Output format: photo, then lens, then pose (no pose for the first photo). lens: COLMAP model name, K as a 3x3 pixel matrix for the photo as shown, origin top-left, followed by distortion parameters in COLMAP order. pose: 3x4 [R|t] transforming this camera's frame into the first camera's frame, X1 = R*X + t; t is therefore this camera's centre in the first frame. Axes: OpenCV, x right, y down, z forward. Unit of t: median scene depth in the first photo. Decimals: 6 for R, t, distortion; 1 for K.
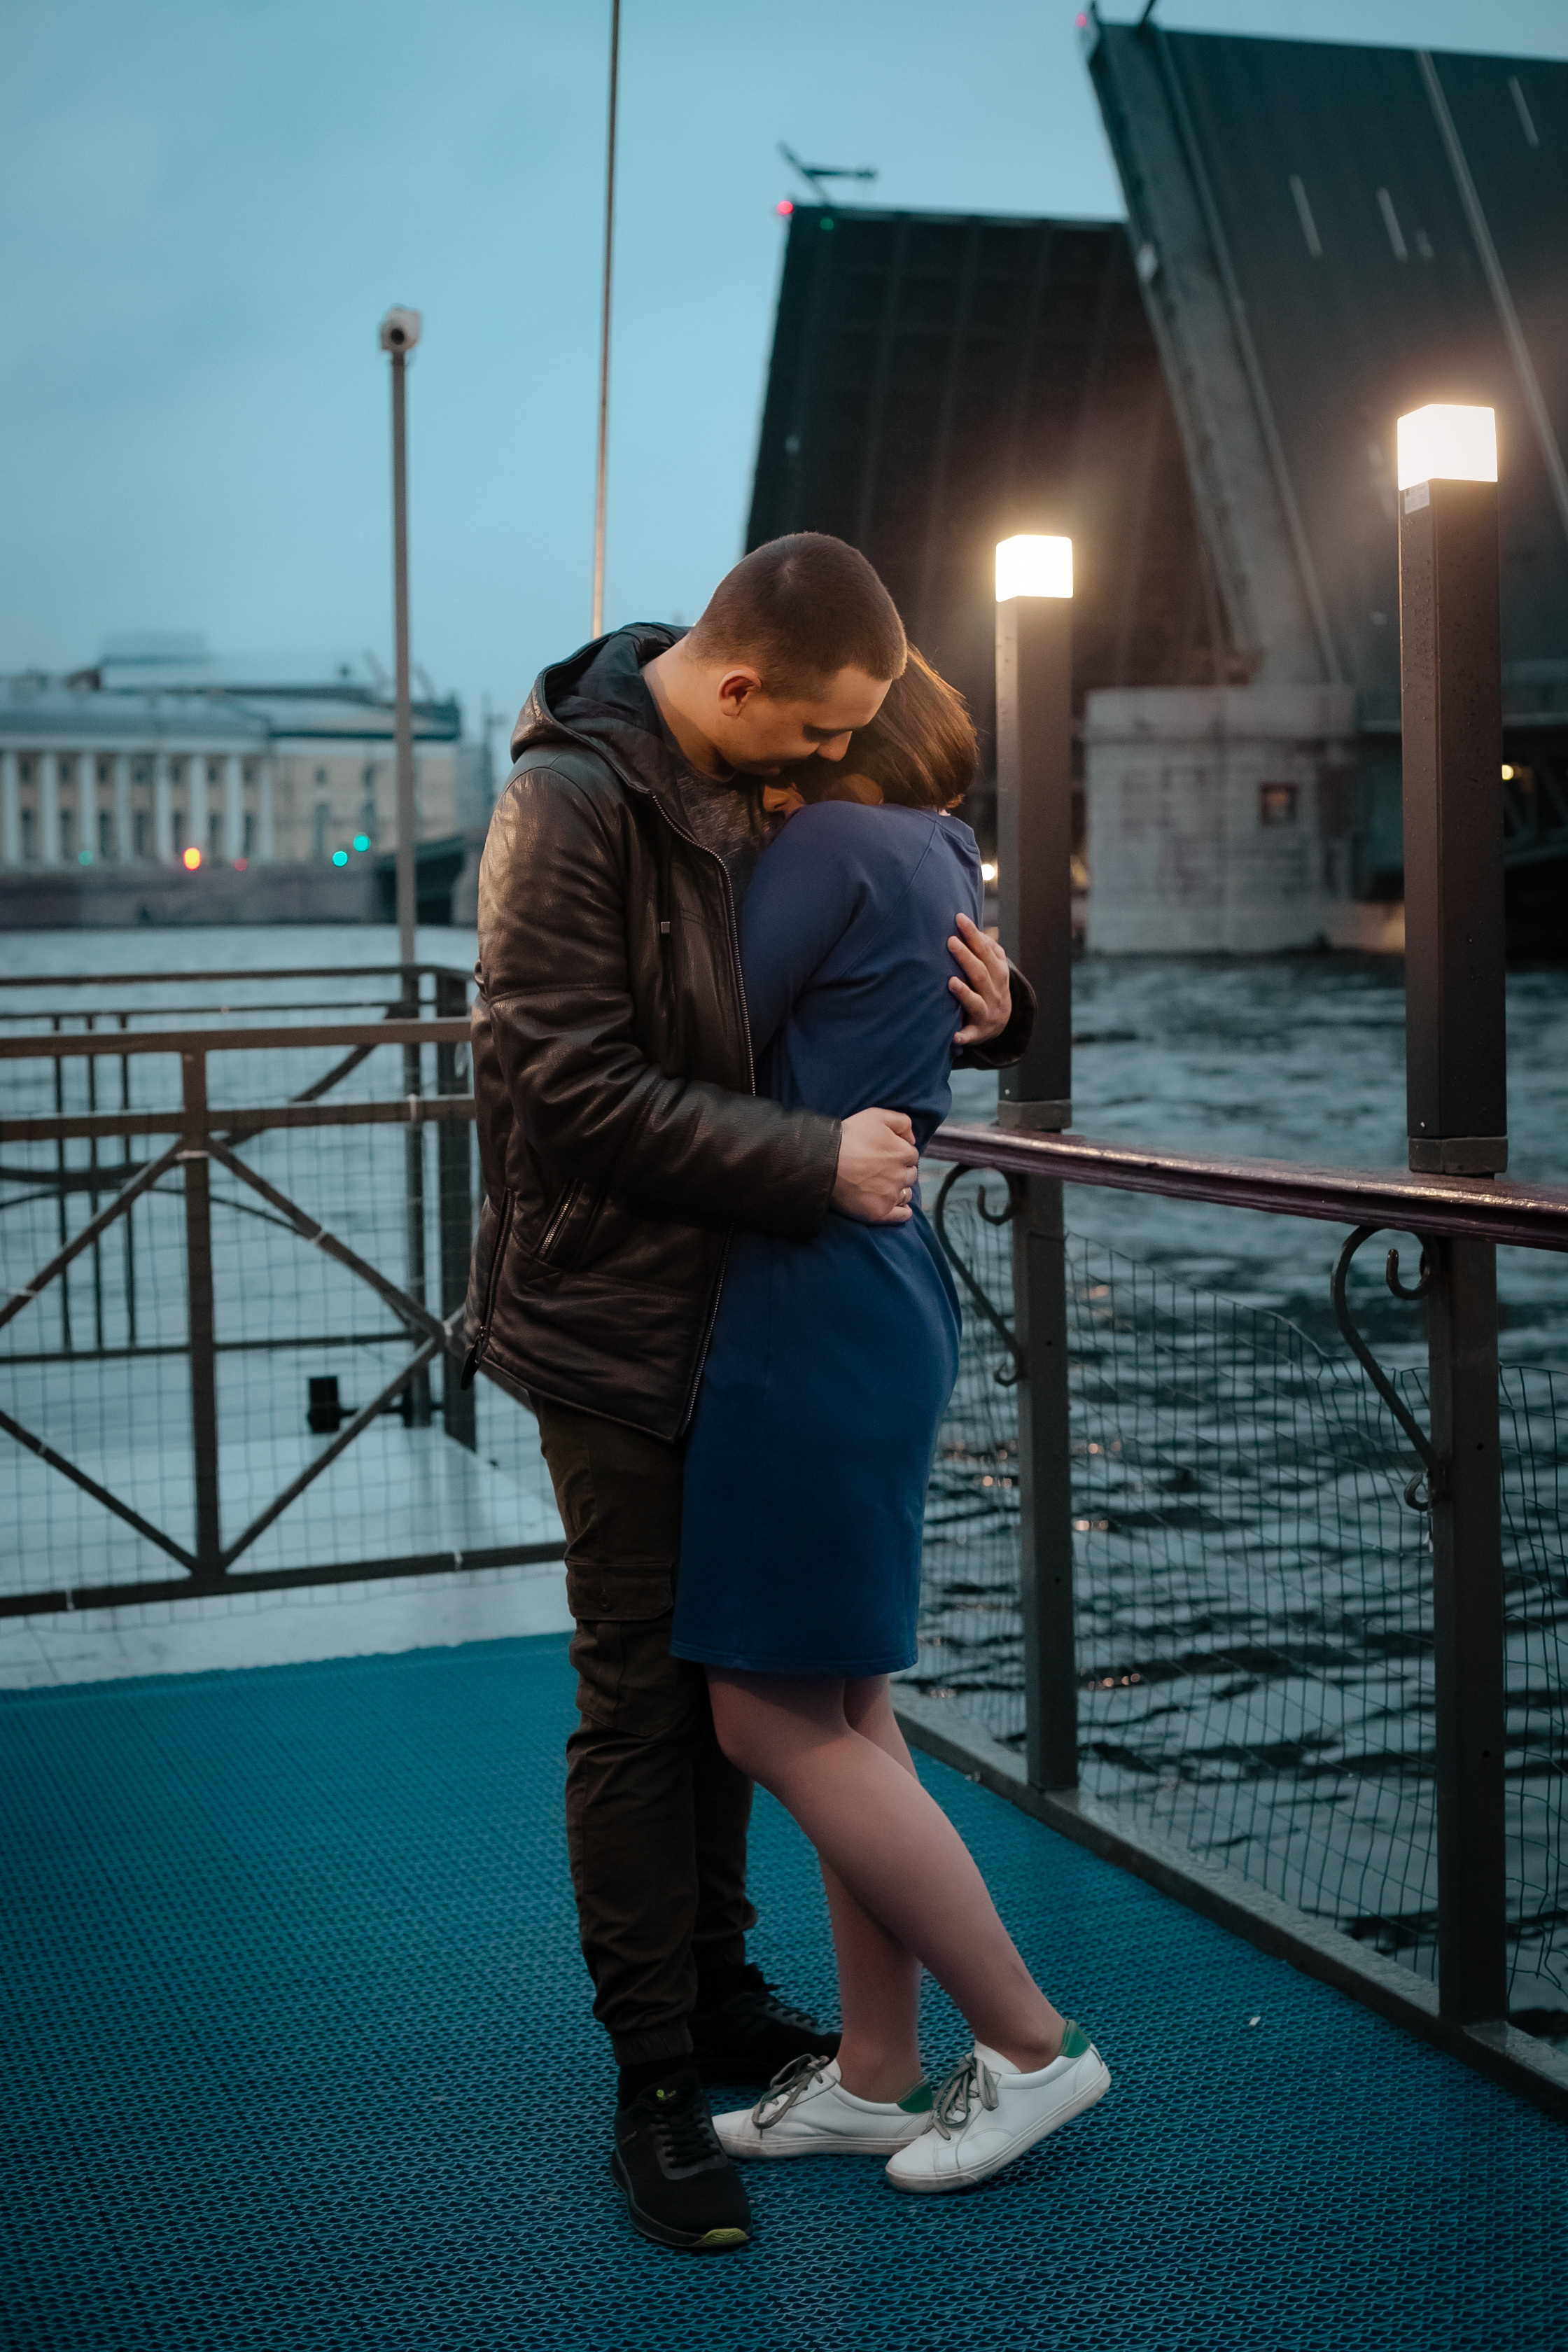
lens RADIAL K [[3393.7, 0, 784.0], [0, 3393.7, 1176.0], [0, 0, 1]] dist [-0.105973, -0.039449]
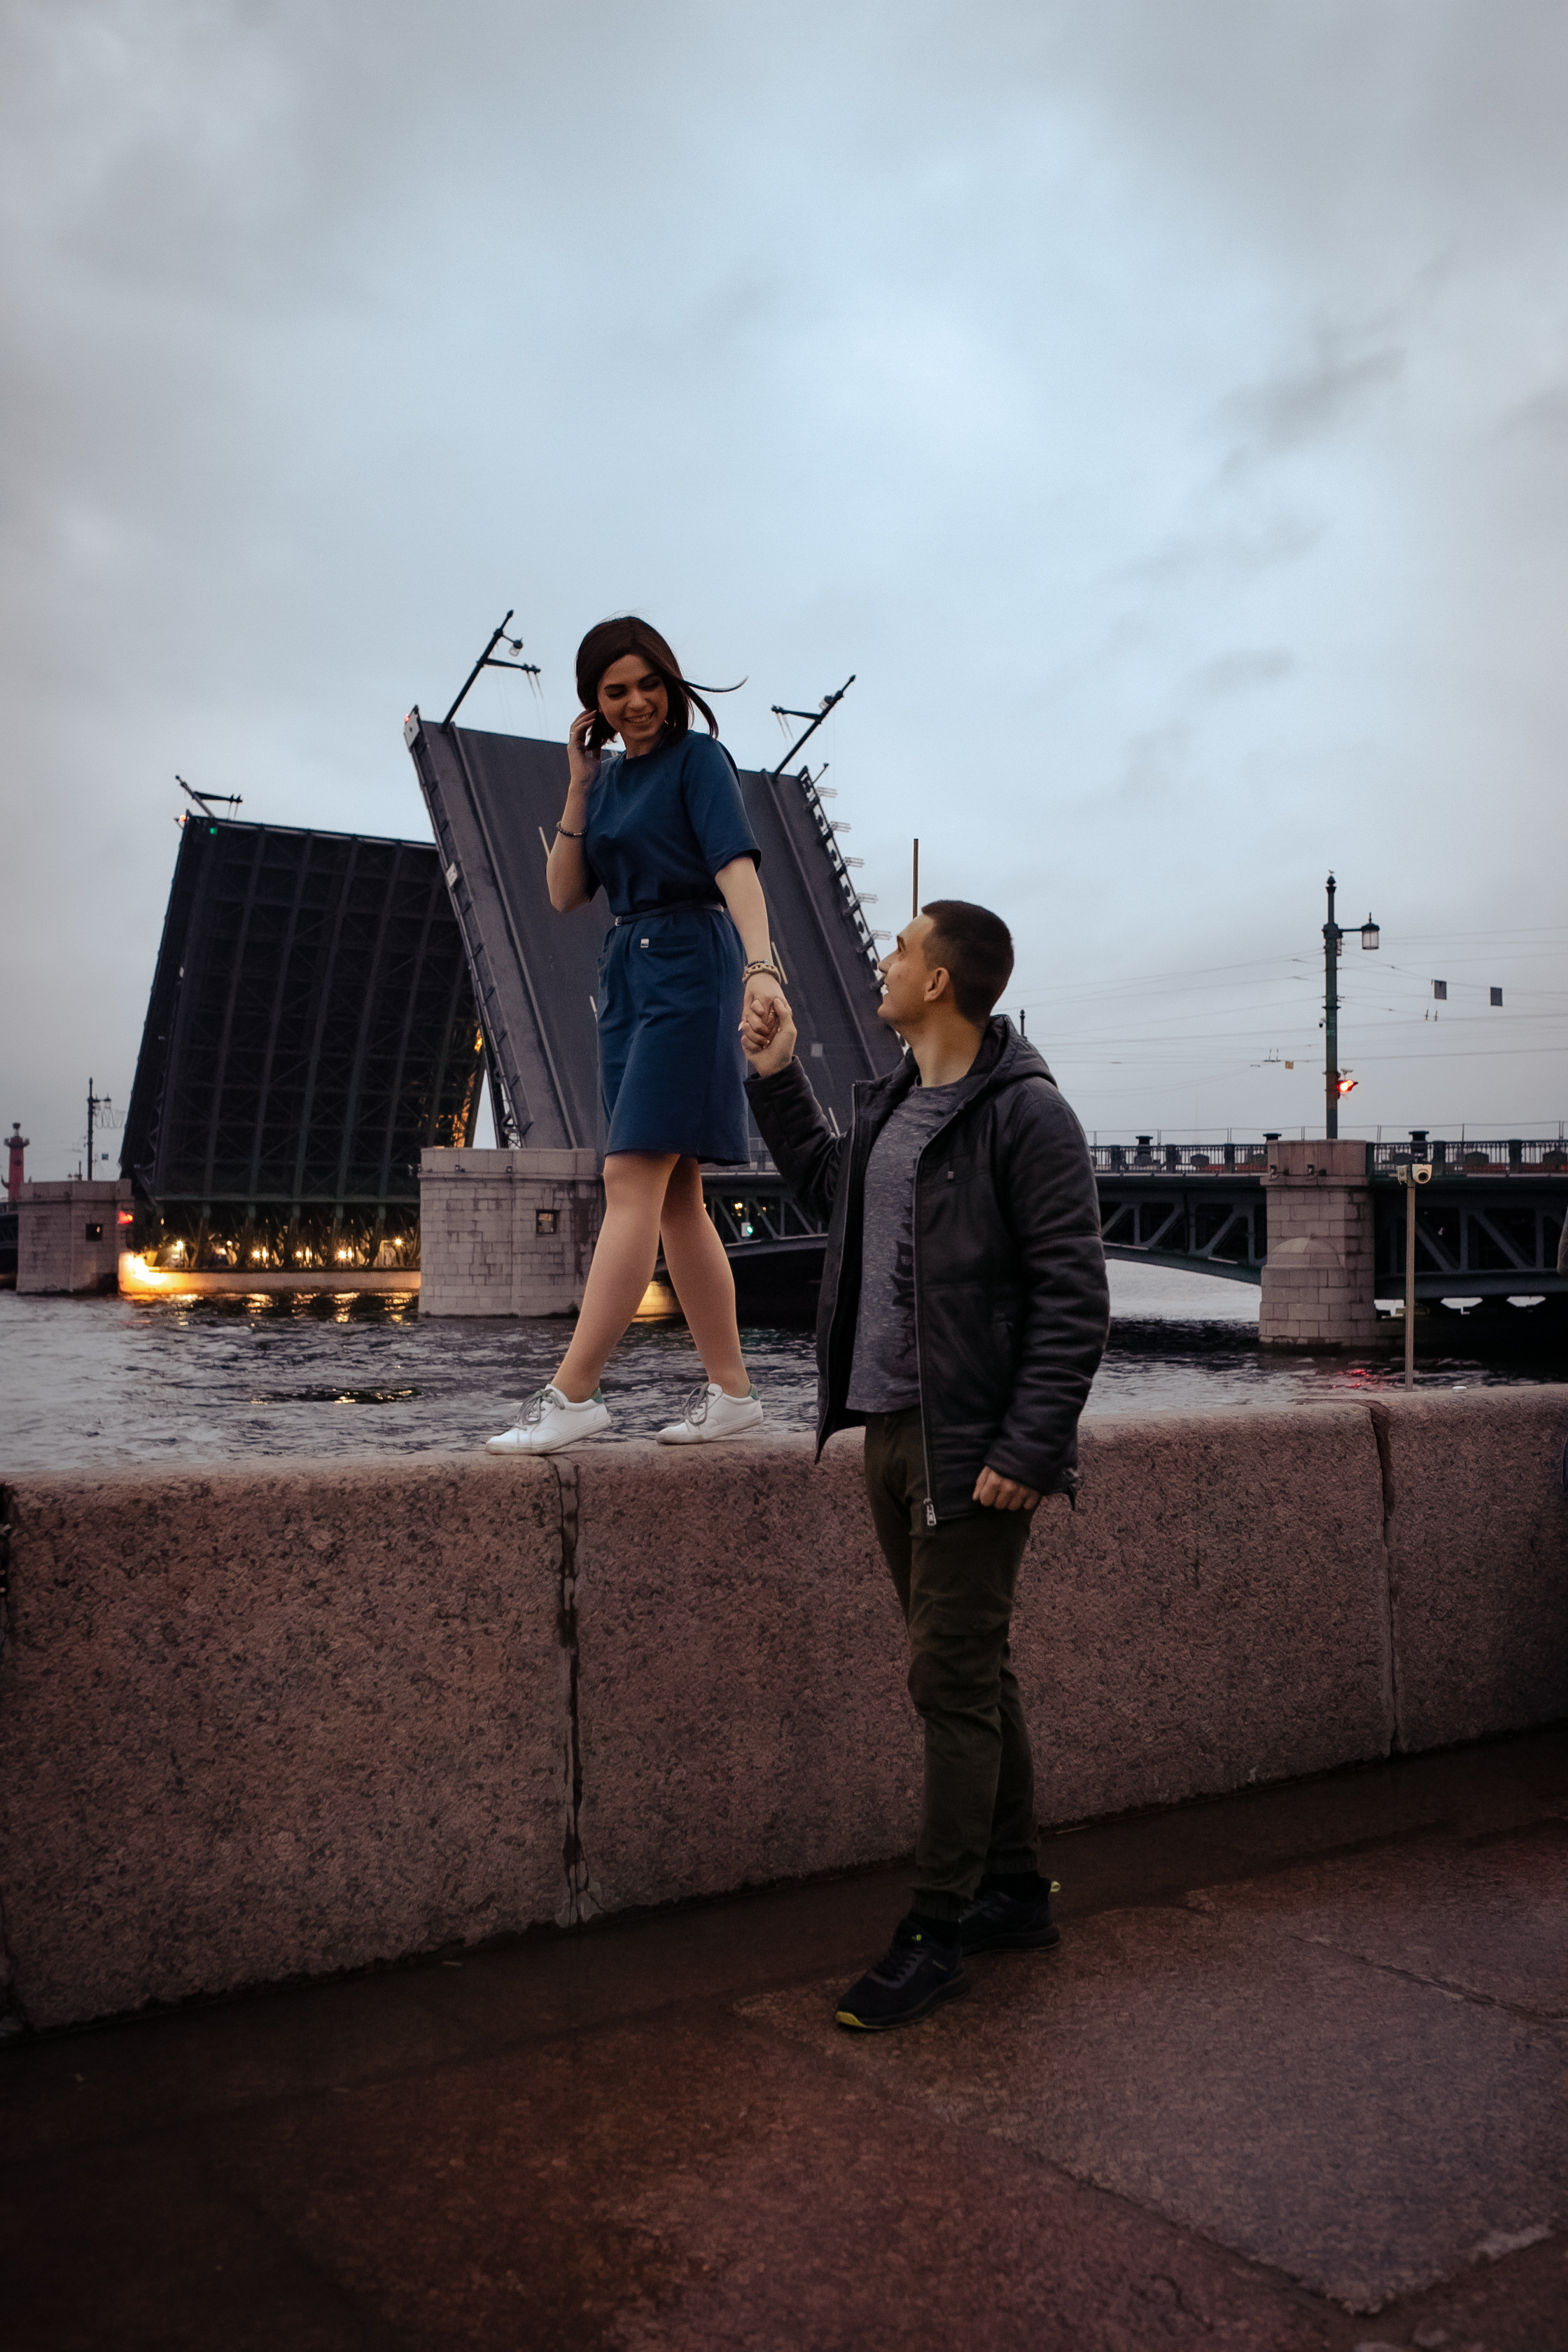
lens RADIAL K [[2218.0, 0, 784.0], [0, 2218.0, 1176.0], [0, 0, 1]] dist [-0.046064, 0.003804]
pose [[0.950614, 0.024294, 0.309424, -0.059264], [0.013244, 0.992849, -0.118640, -0.005900], [-0.310093, 0.116879, 0.943494, -0.011595]]
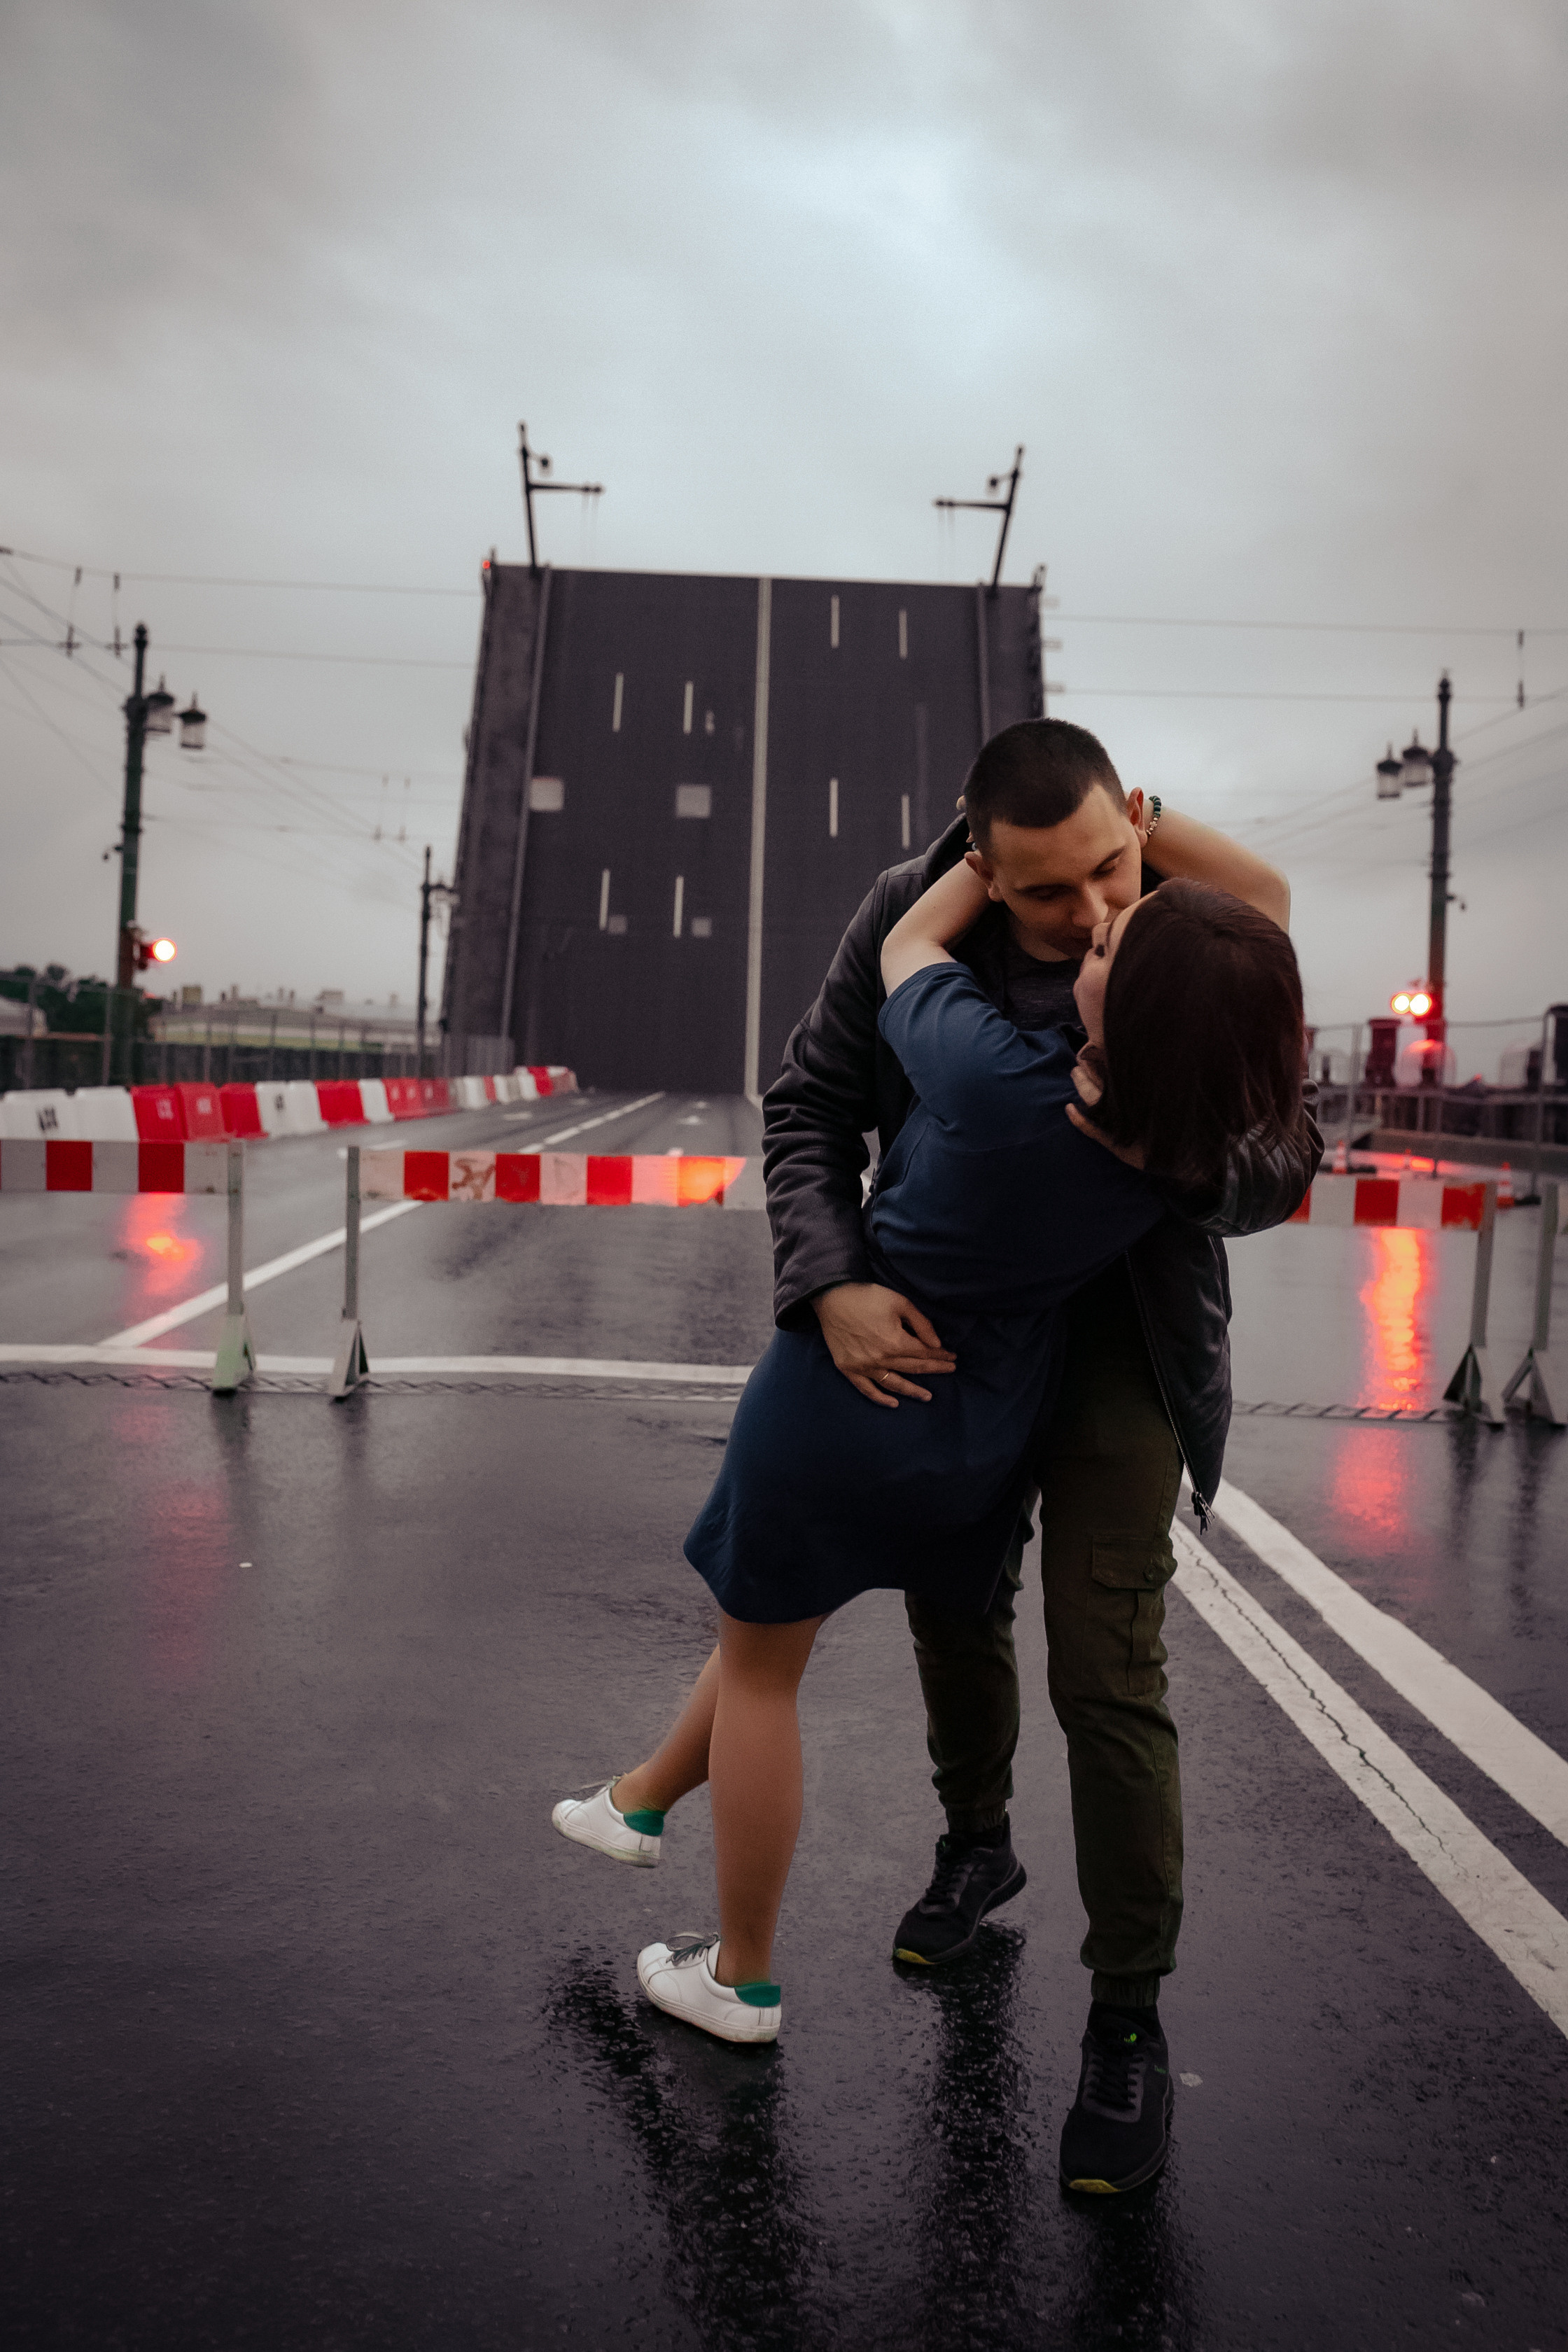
lens RADIAL K [[2233.3, 0, 784.0], [0, 2233.3, 1176.0], [0, 0, 1]] dist [-0.059221, 0.080058]
pose [[0.958116, 0.057045, -0.280643, 0.480602], [-0.076778, 0.995252, -0.059821, -0.044680], [0.275898, 0.078863, 0.957946, 0.163840]]
